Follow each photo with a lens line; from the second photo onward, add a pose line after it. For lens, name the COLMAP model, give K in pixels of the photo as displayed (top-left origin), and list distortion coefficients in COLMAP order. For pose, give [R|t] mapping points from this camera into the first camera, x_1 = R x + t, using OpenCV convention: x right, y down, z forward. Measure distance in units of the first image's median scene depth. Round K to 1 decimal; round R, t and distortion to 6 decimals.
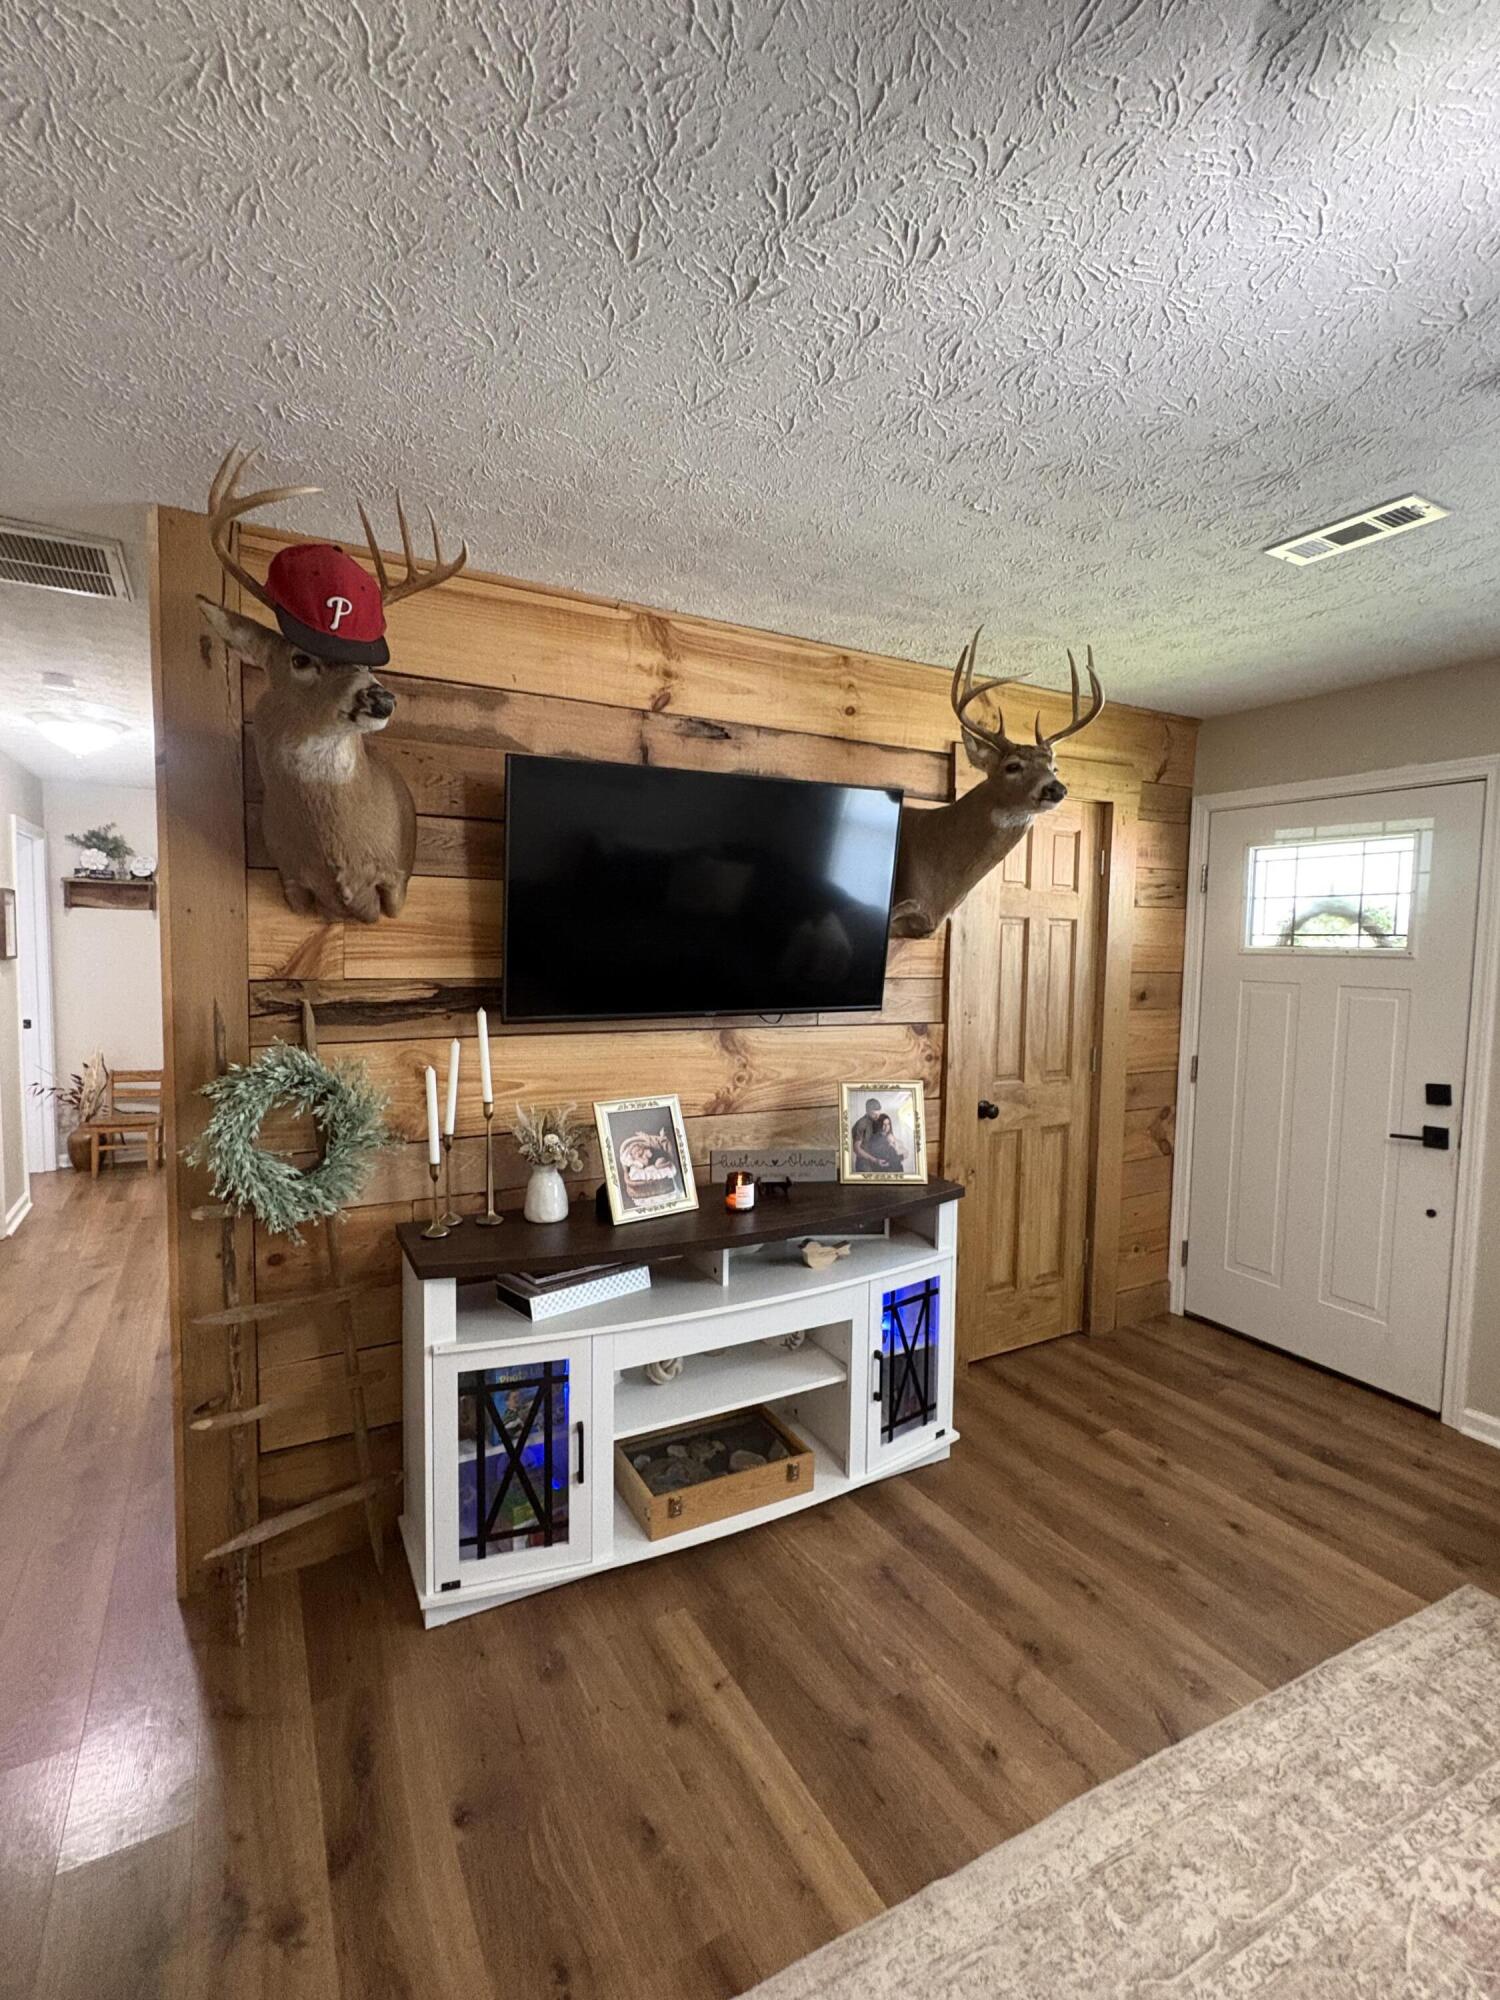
lens RADIAL K [[910.4, 0, 744.7], [0, 910.4, 1002.2], [0, 0, 1]] dist [0.002496, -0.000118]
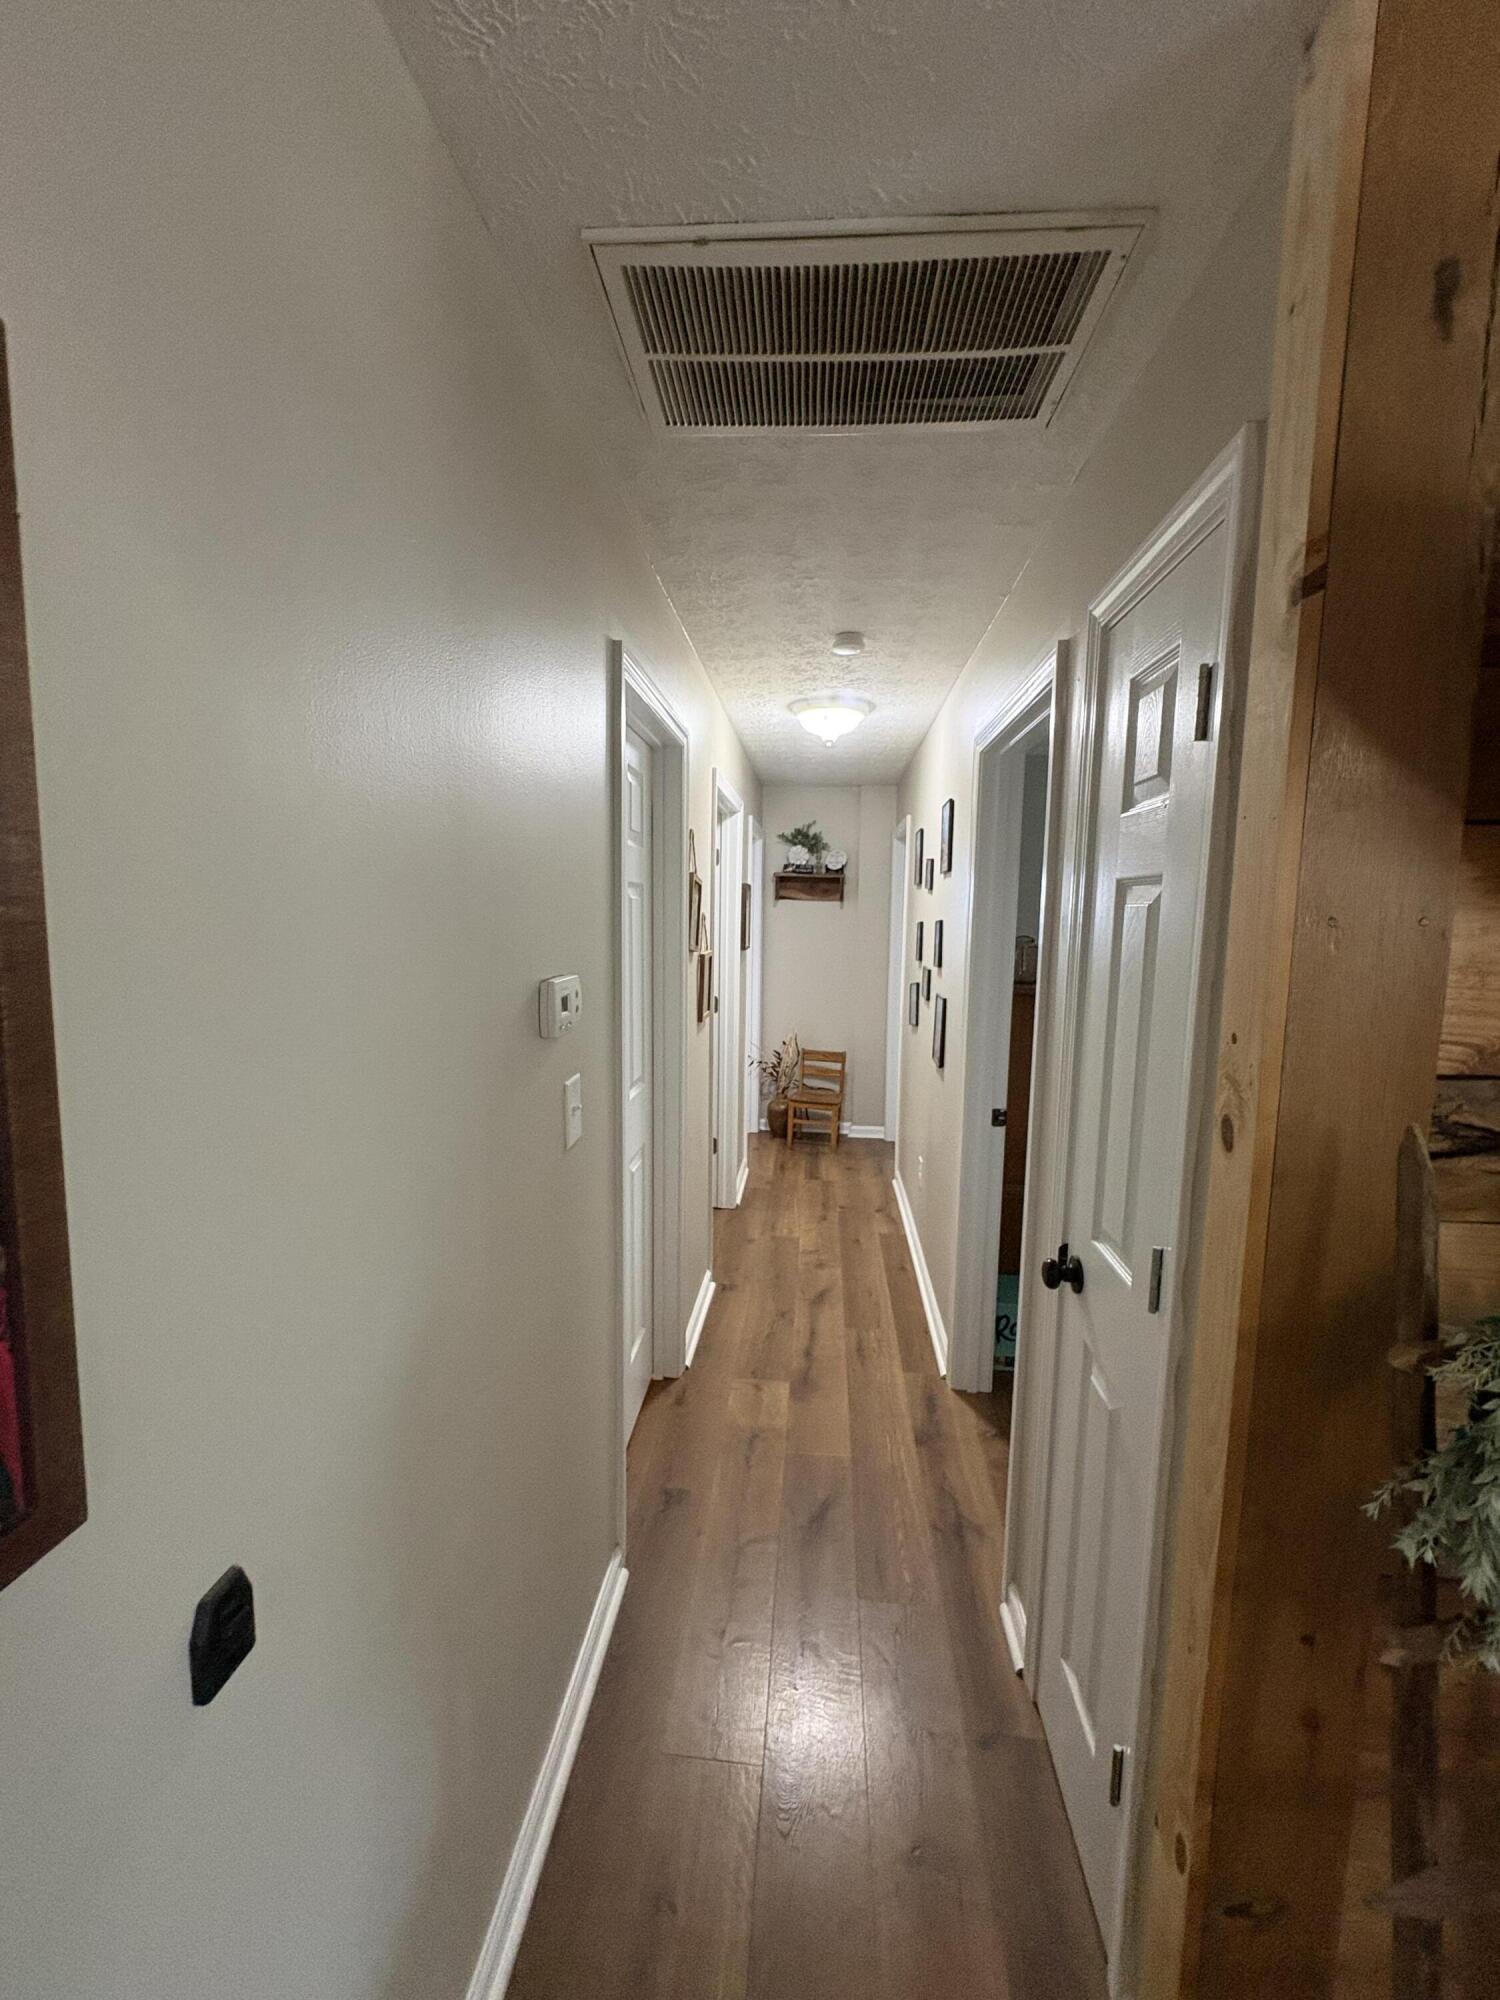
lens RADIAL K [[795.4, 0, 761.1], [0, 795.4, 1004.9], [0, 0, 1]] dist [-0.000116, 0.000125]
pose [[0.833692, 0.062801, -0.548648, -0.449256], [-0.042562, 0.997865, 0.049546, -0.047882], [0.550587, -0.017955, 0.834584, 0.367393]]
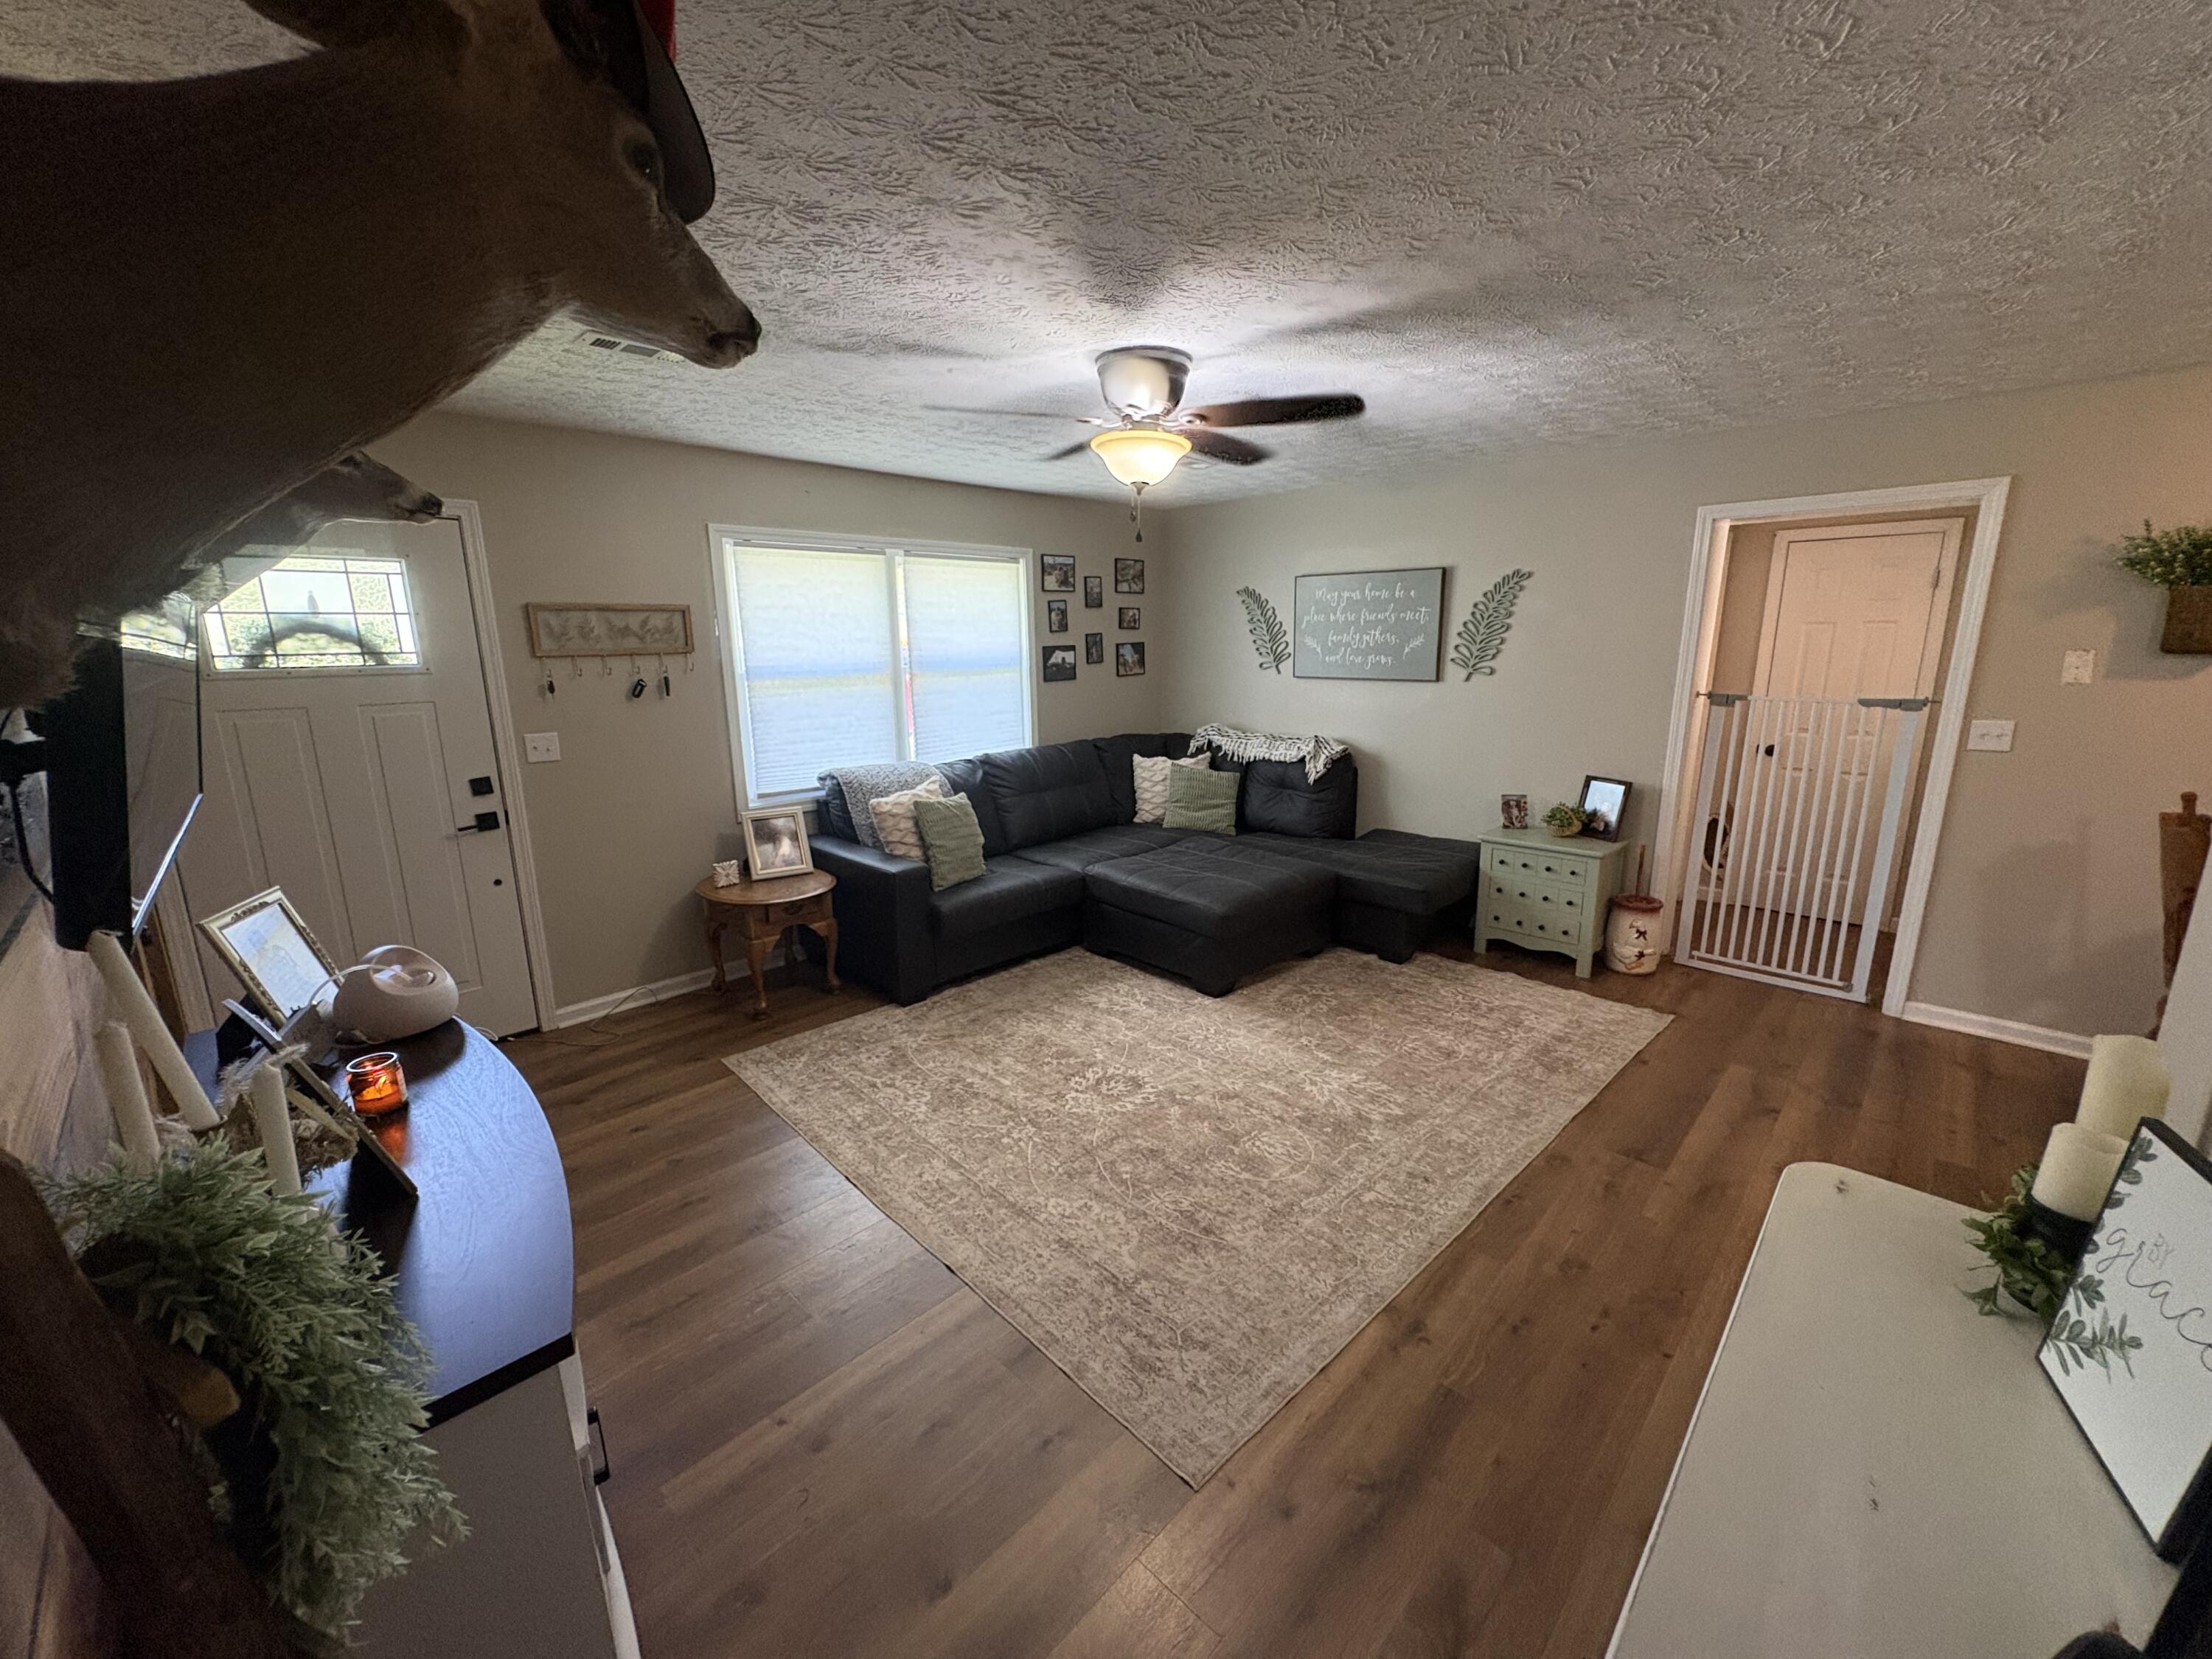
lens RADIAL K [[879.7, 0, 1111.6], [0, 879.7, 827.2], [0, 0, 1]] dist [-0.000116, 0.000125]
pose [[-0.285542, -0.220314, 0.932699, -0.599004], [0.070320, 0.965778, 0.249656, -0.081776], [-0.955783, 0.136874, -0.260277, 0.528815]]
